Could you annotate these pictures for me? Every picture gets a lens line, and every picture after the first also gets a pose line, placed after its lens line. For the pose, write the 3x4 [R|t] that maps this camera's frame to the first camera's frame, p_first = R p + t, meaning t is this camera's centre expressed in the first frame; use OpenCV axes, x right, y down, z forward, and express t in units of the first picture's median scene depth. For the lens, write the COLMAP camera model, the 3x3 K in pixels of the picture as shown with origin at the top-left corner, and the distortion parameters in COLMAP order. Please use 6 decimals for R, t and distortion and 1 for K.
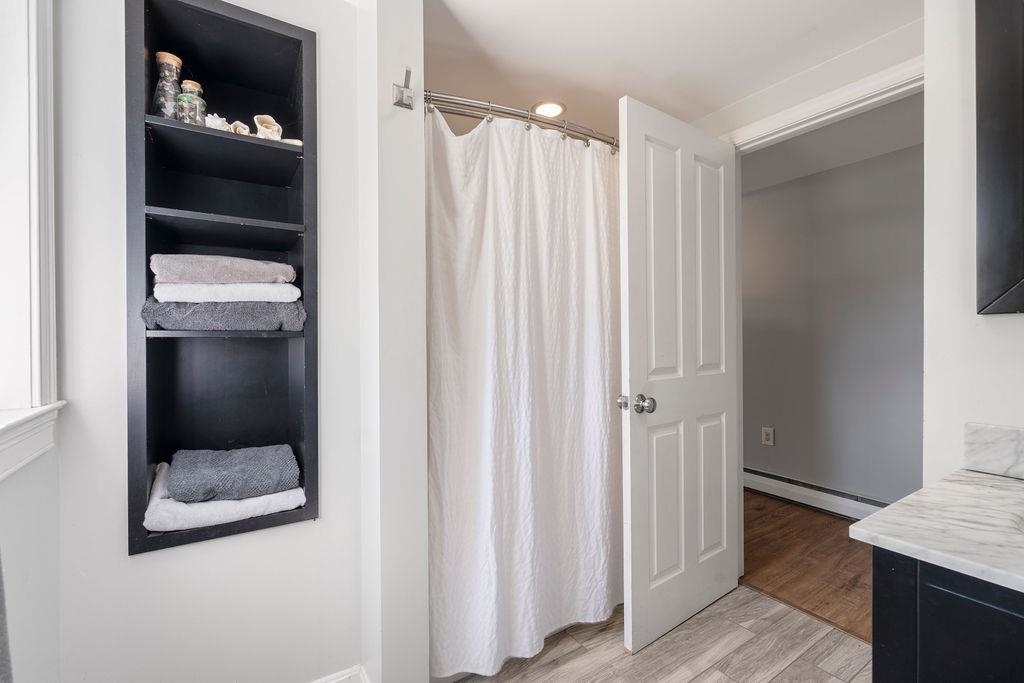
lens RADIAL K [[451.4, 0, 512.5], [0, 451.4, 339.4], [0, 0, 1]] dist [-0.005479, 0.001890]
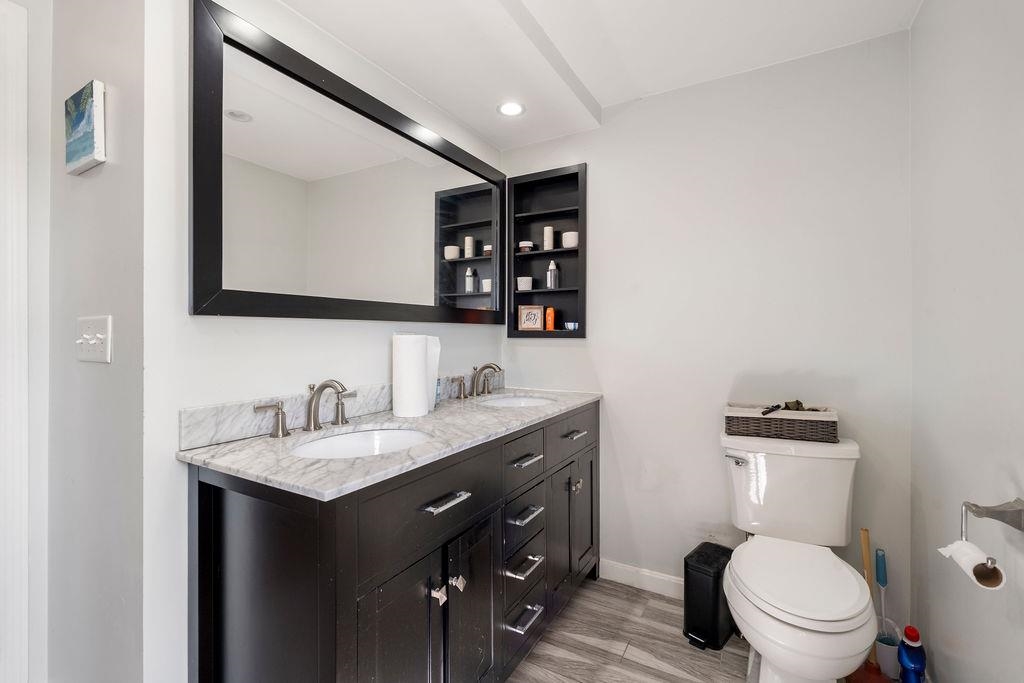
lens RADIAL K [[451.4, 0, 512.3], [0, 451.4, 336.9], [0, 0, 1]] dist [-0.005479, 0.001890]
pose [[-0.454722, -0.002354, 0.890631, -0.506994], [0.002849, 0.999988, 0.004097, 0.001176], [-0.890629, 0.004400, -0.454709, 1.045798]]
